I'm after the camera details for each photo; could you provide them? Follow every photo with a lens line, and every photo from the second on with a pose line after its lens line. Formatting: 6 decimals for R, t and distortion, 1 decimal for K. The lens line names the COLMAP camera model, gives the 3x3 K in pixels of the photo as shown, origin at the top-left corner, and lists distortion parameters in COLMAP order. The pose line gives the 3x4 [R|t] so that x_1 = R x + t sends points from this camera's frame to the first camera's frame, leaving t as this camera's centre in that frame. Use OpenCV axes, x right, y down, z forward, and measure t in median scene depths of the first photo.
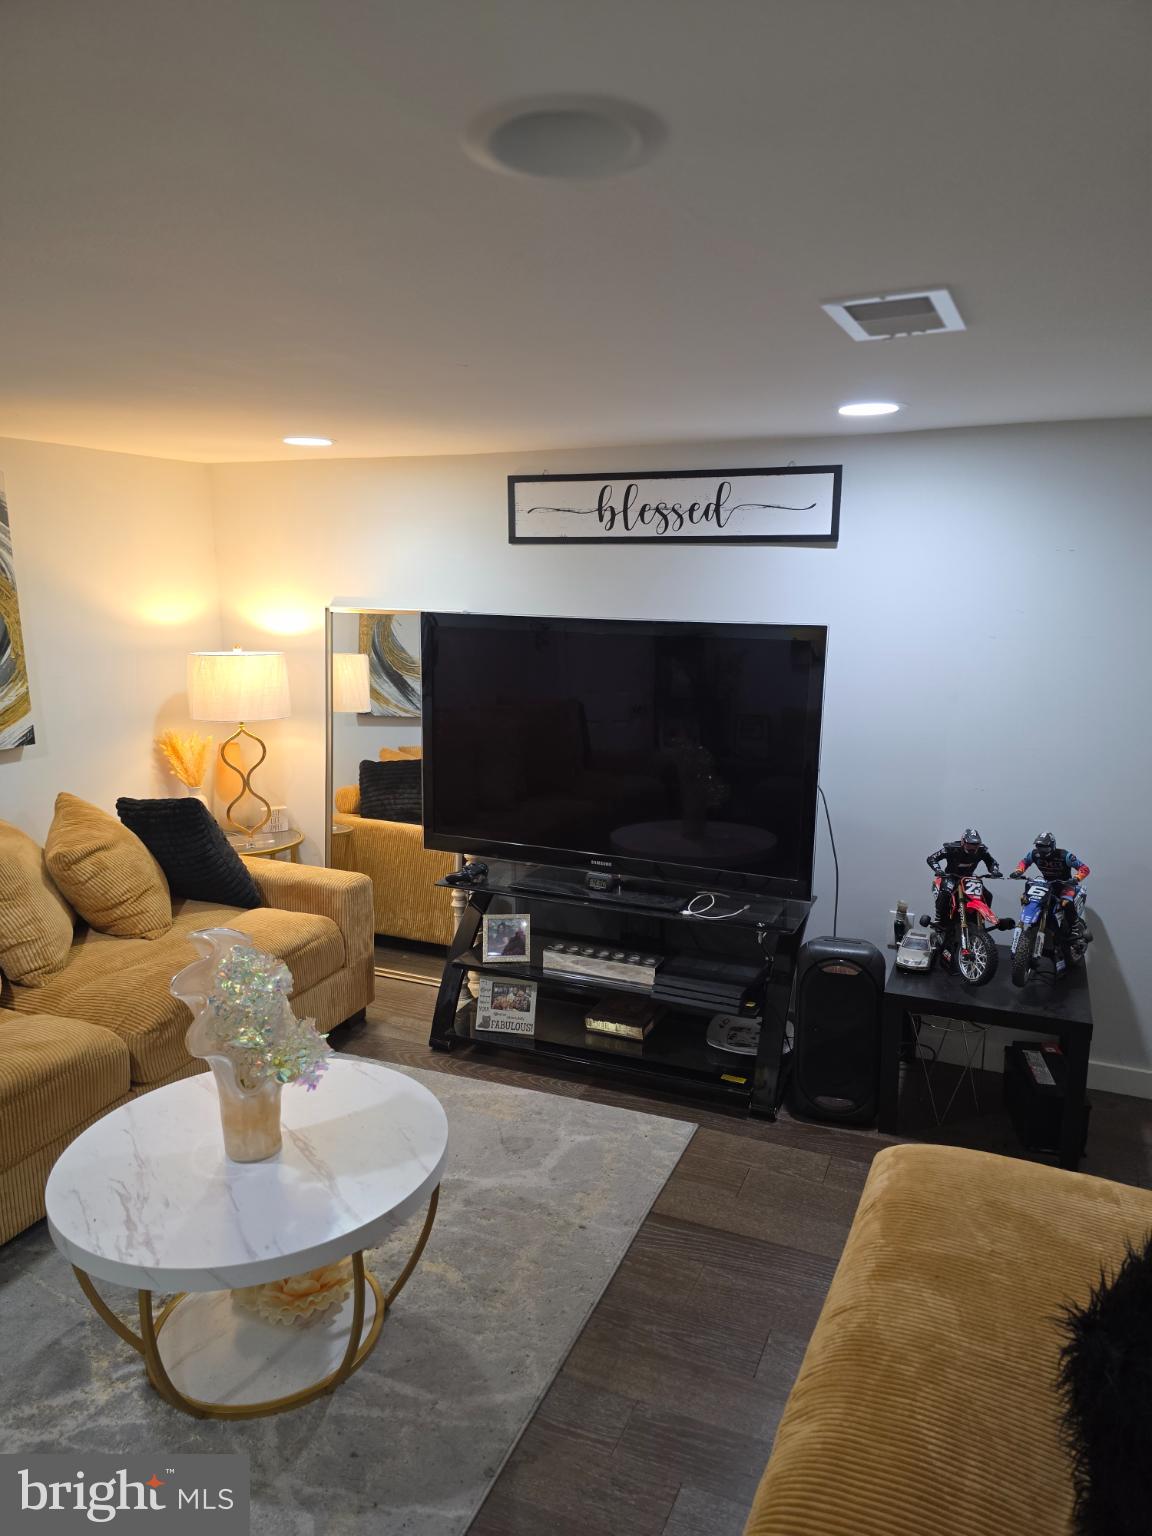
lens RADIAL K [[1031.6, 0, 584.5], [0, 1031.6, 768.4], [0, 0, 1]] dist [0.010464, -0.003195]
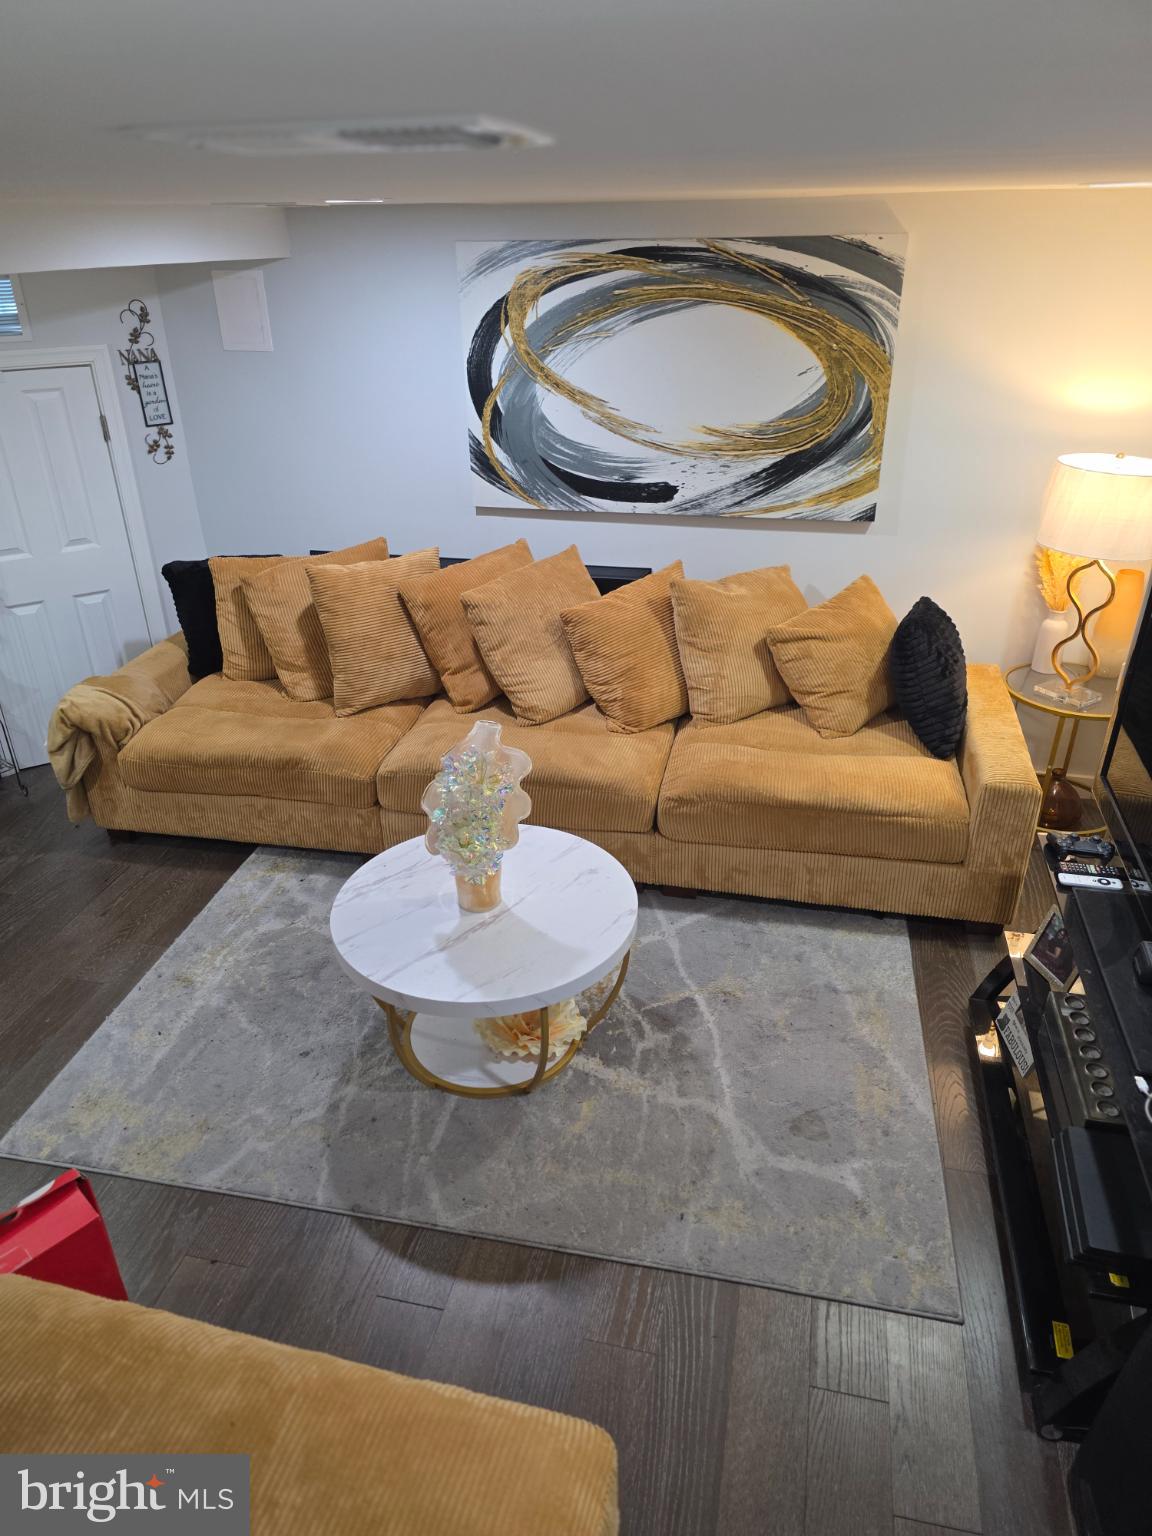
lens RADIAL K [[1031.6, 0, 582.0], [0, 1031.6, 763.9], [0, 0, 1]] dist [0.010464, -0.003195]
pose [[0.173477, 0.440362, -0.880901, 0.451003], [-0.165162, 0.894804, 0.414786, -0.195347], [0.970890, 0.073536, 0.227959, 0.523810]]
